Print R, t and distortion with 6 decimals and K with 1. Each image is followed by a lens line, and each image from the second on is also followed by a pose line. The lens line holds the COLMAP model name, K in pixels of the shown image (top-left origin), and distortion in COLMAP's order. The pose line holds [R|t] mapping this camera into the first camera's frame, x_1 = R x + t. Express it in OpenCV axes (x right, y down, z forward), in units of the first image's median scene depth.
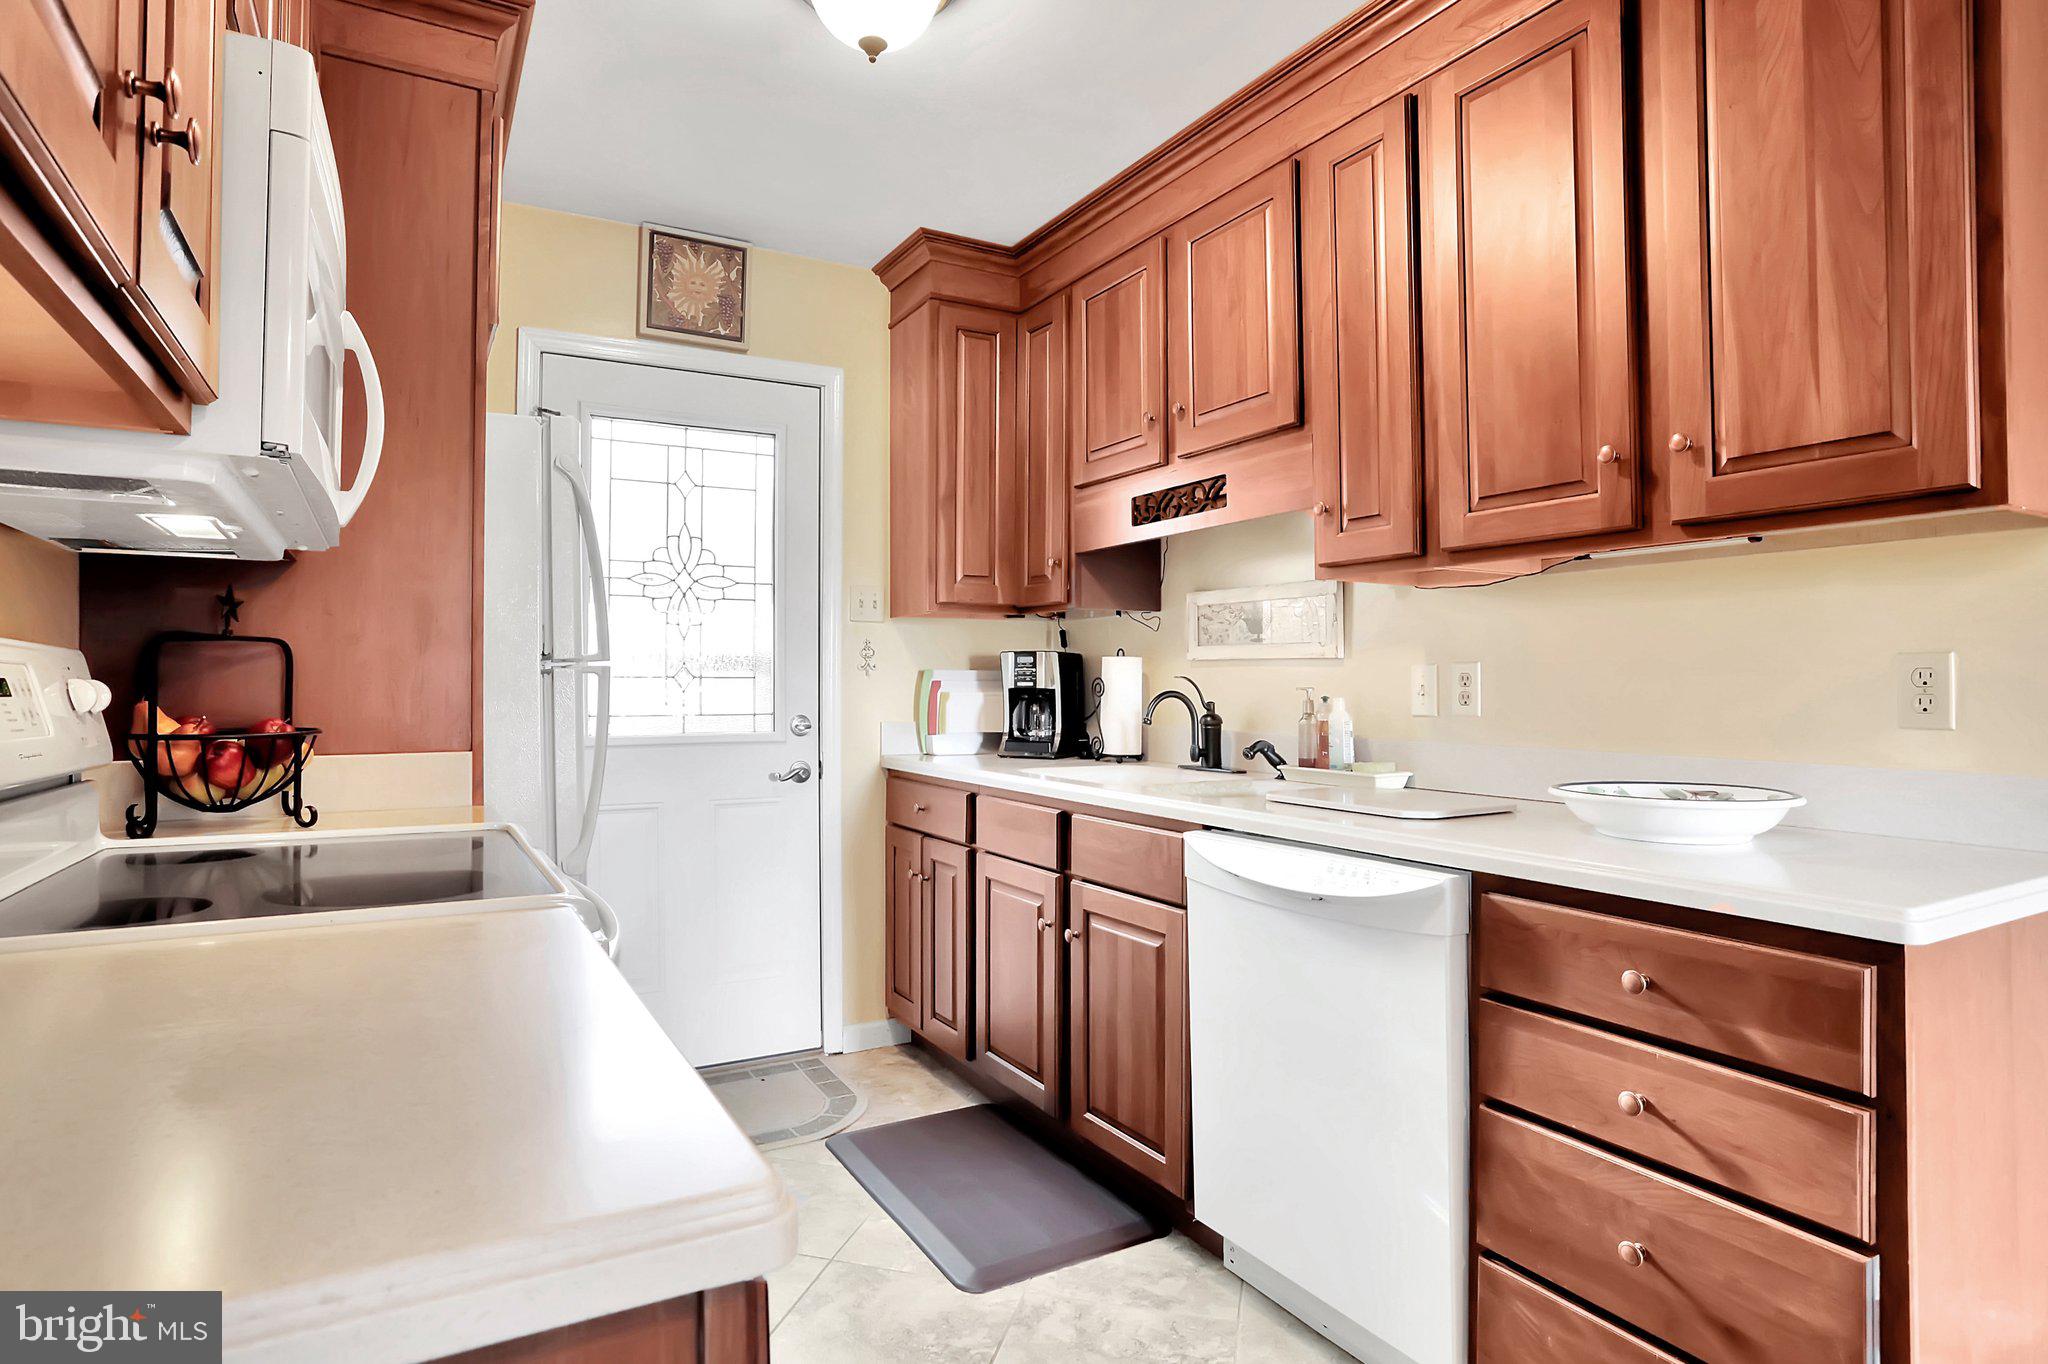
lens RADIAL K [[1089.9, 0, 1024.8], [0, 1089.9, 678.8], [0, 0, 1]] dist [-0.054741, 0.003532]
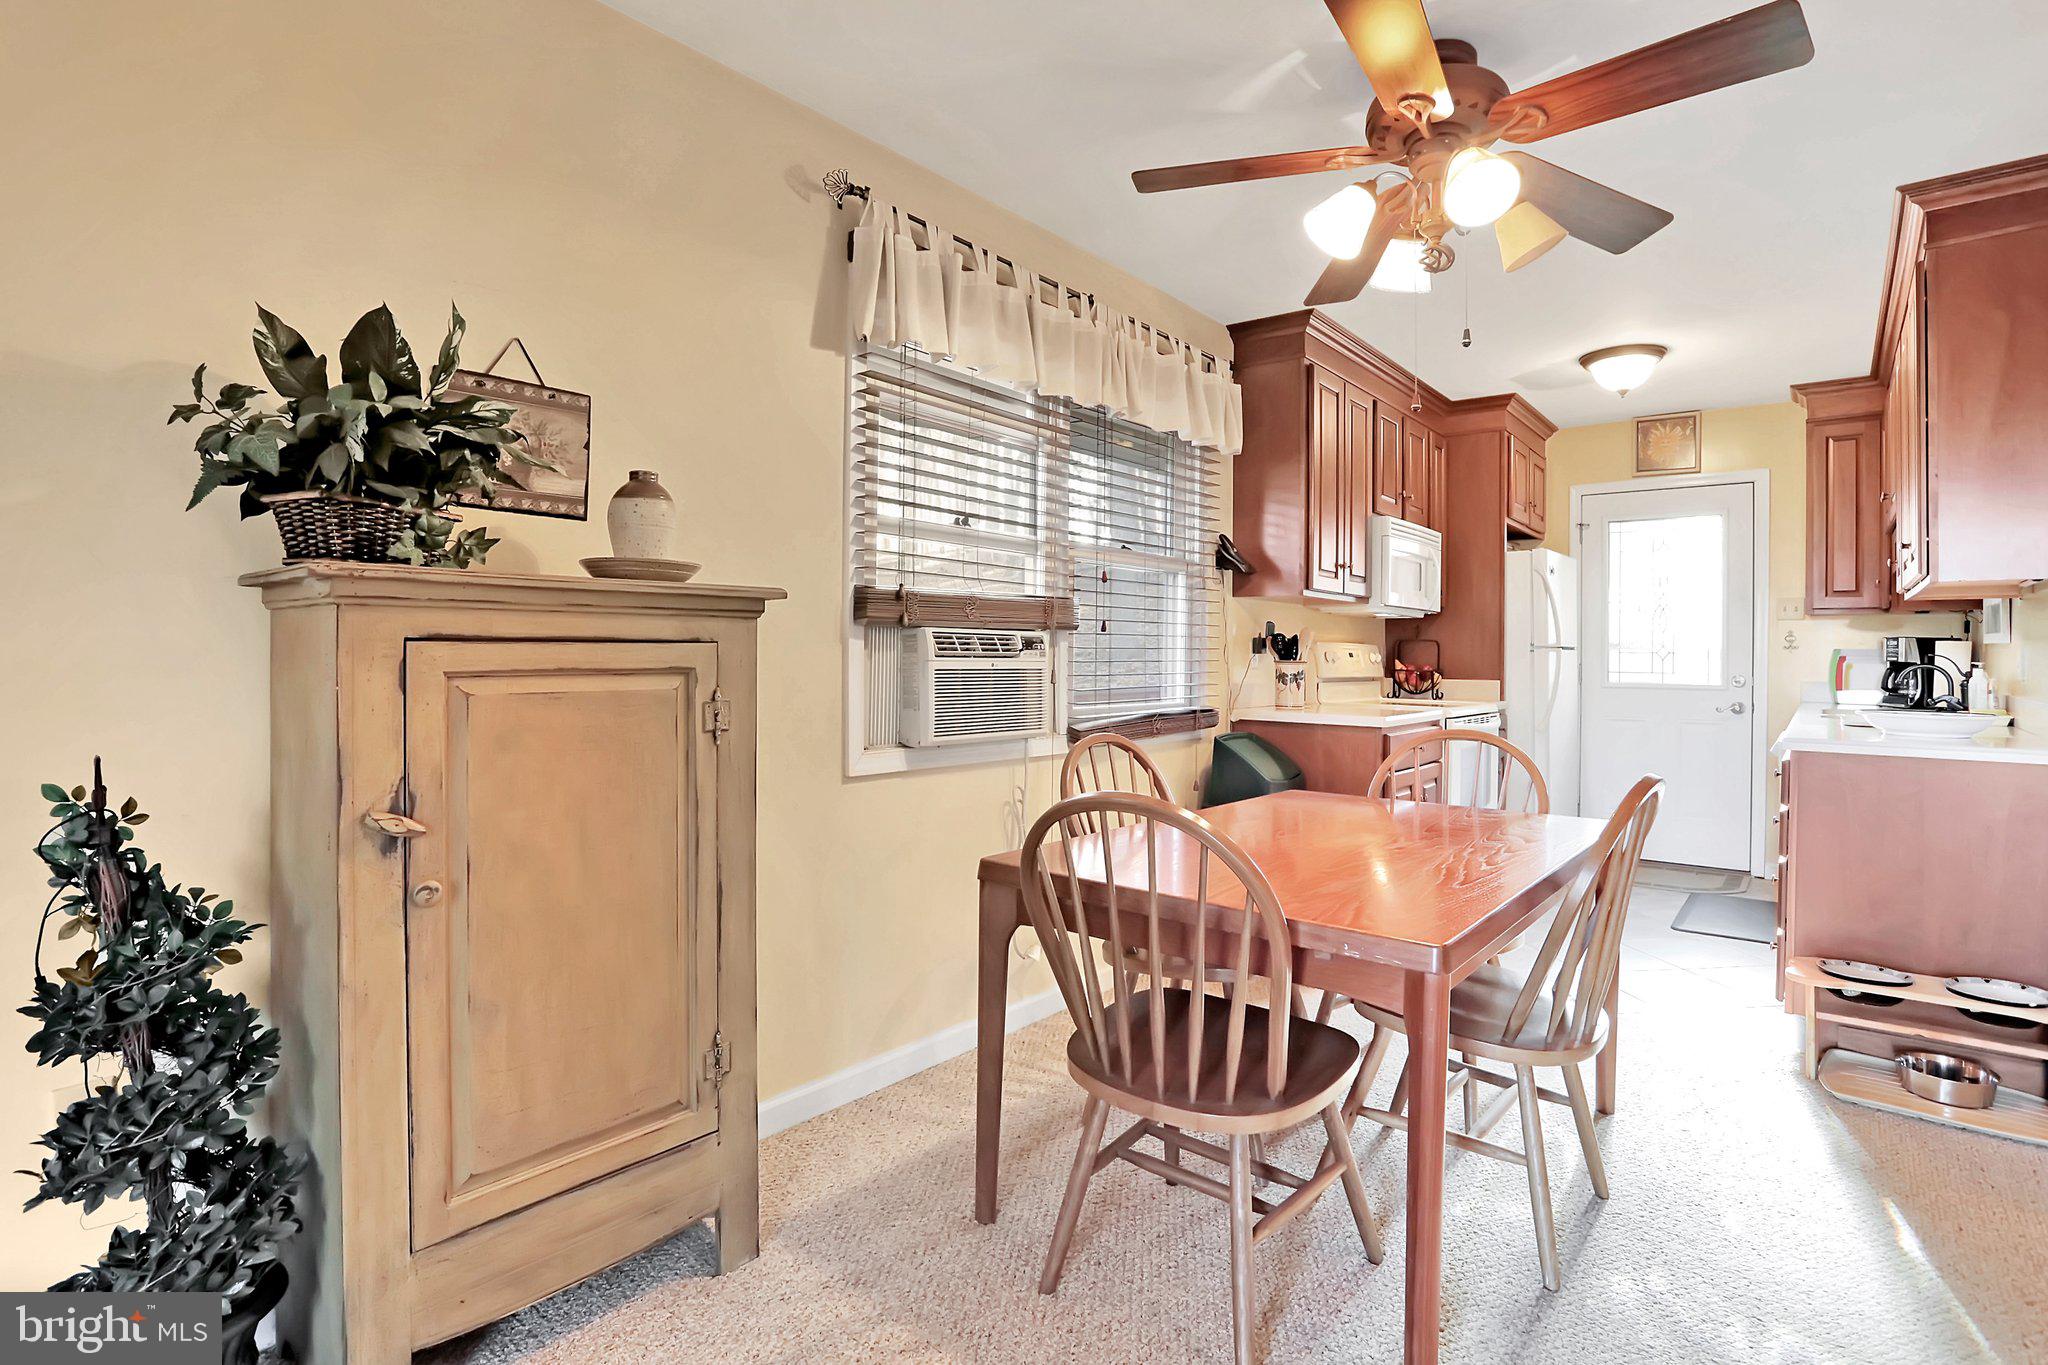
lens RADIAL K [[1016.5, 0, 997.8], [0, 1016.5, 652.7], [0, 0, 1]] dist [-0.064357, 0.020719]
pose [[0.336272, 0.006071, -0.941745, 0.961451], [-0.003043, 0.999981, 0.005360, -0.007639], [0.941760, 0.001063, 0.336284, -0.694638]]
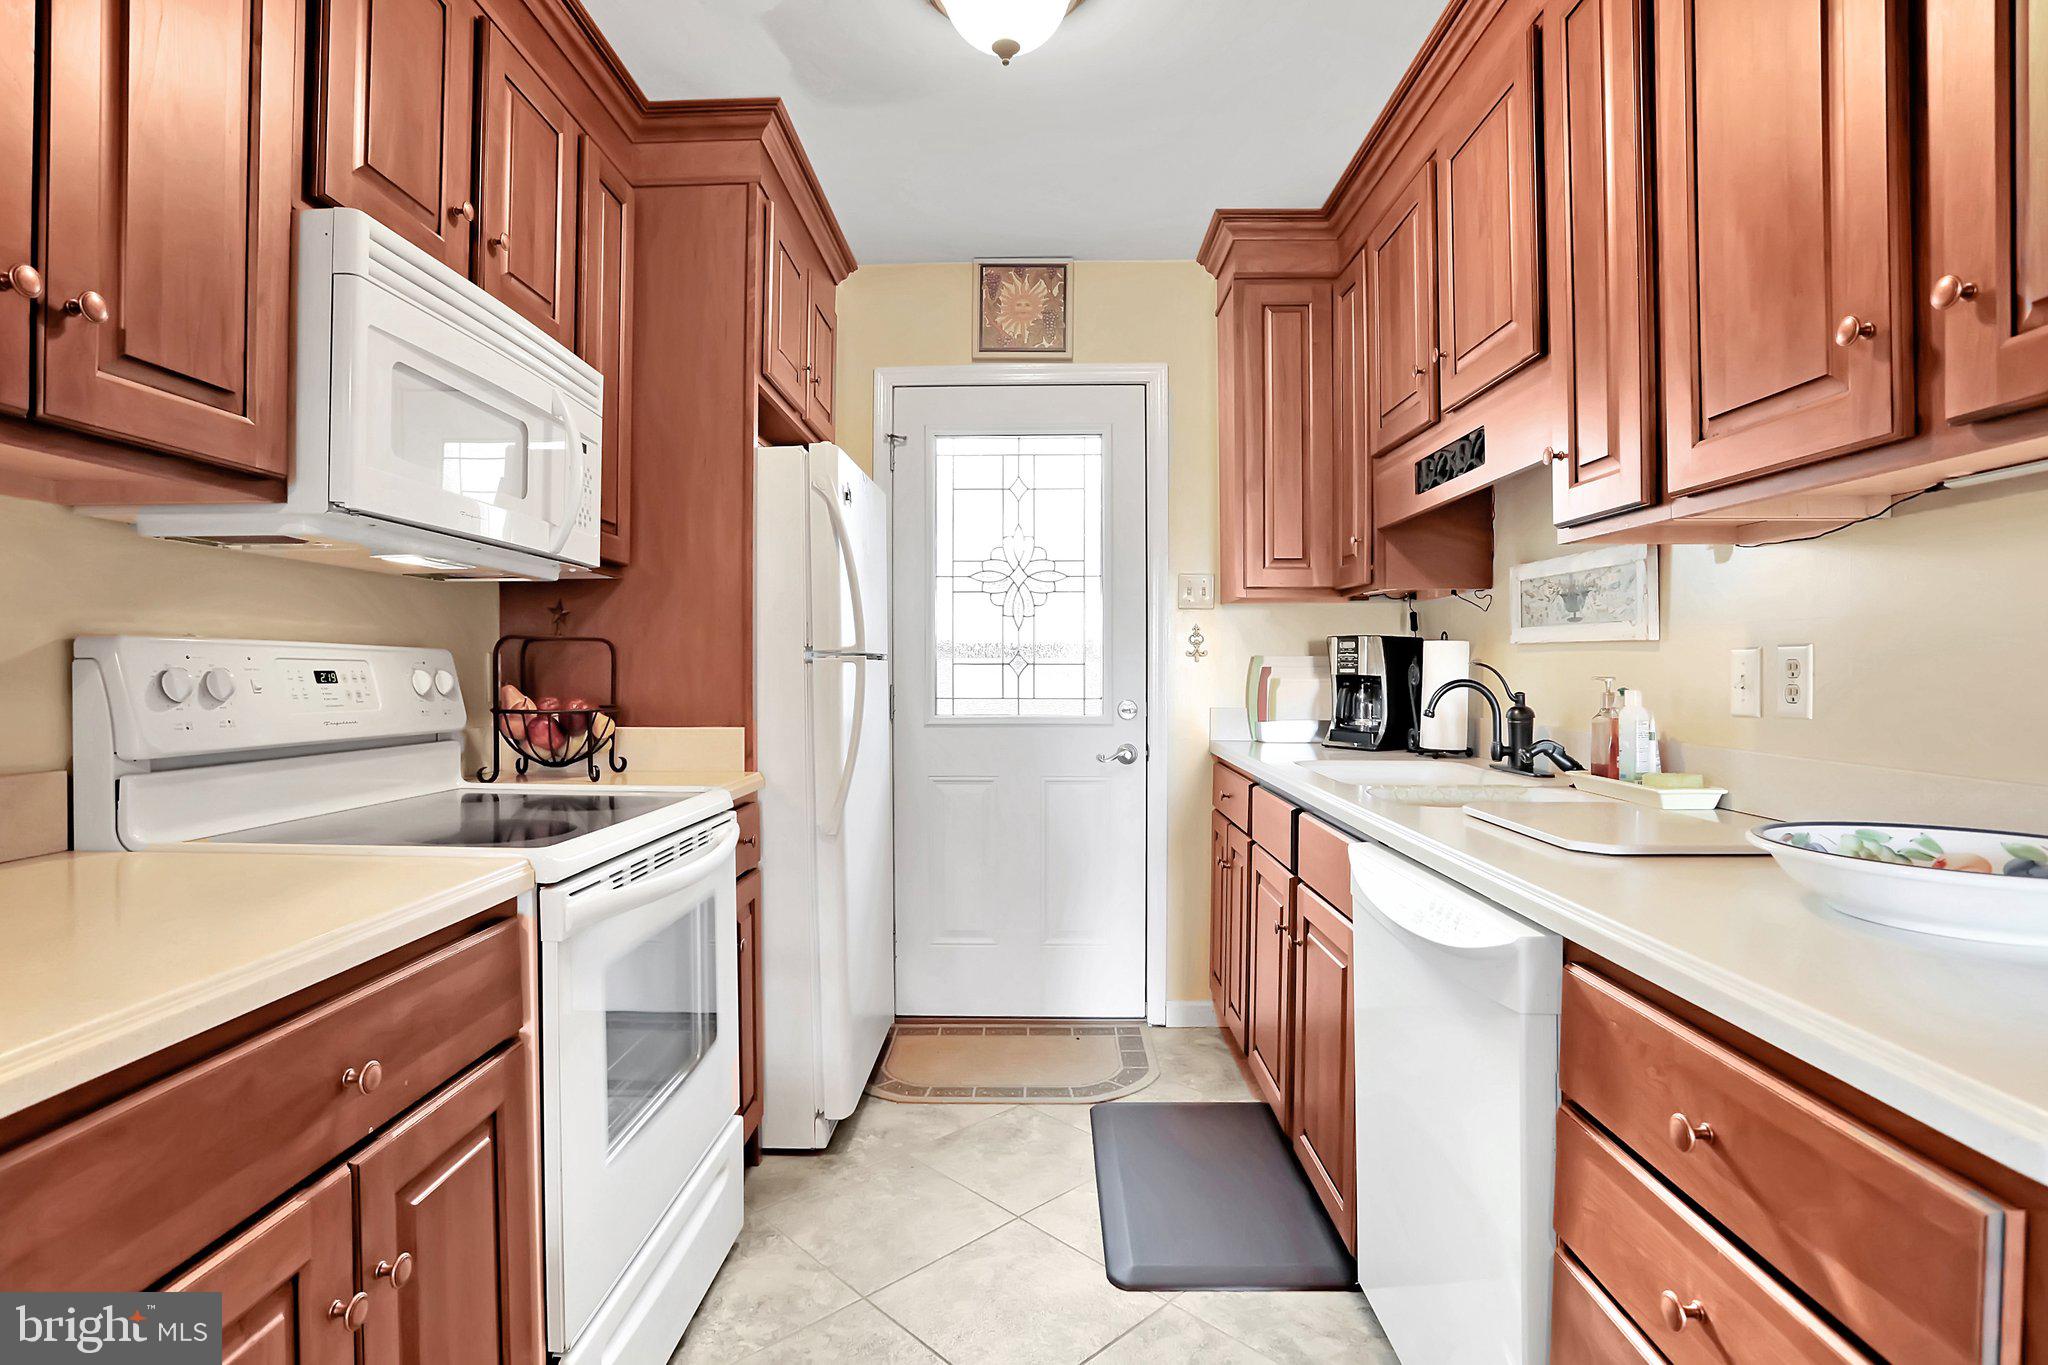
lens RADIAL K [[1016.5, 0, 1026.3], [0, 1016.5, 679.2], [0, 0, 1]] dist [-0.064357, 0.020719]
pose [[0.856994, 0.006167, -0.515290, 0.238881], [0.003017, 0.999851, 0.016985, -0.003690], [0.515318, -0.016111, 0.856848, 0.120967]]
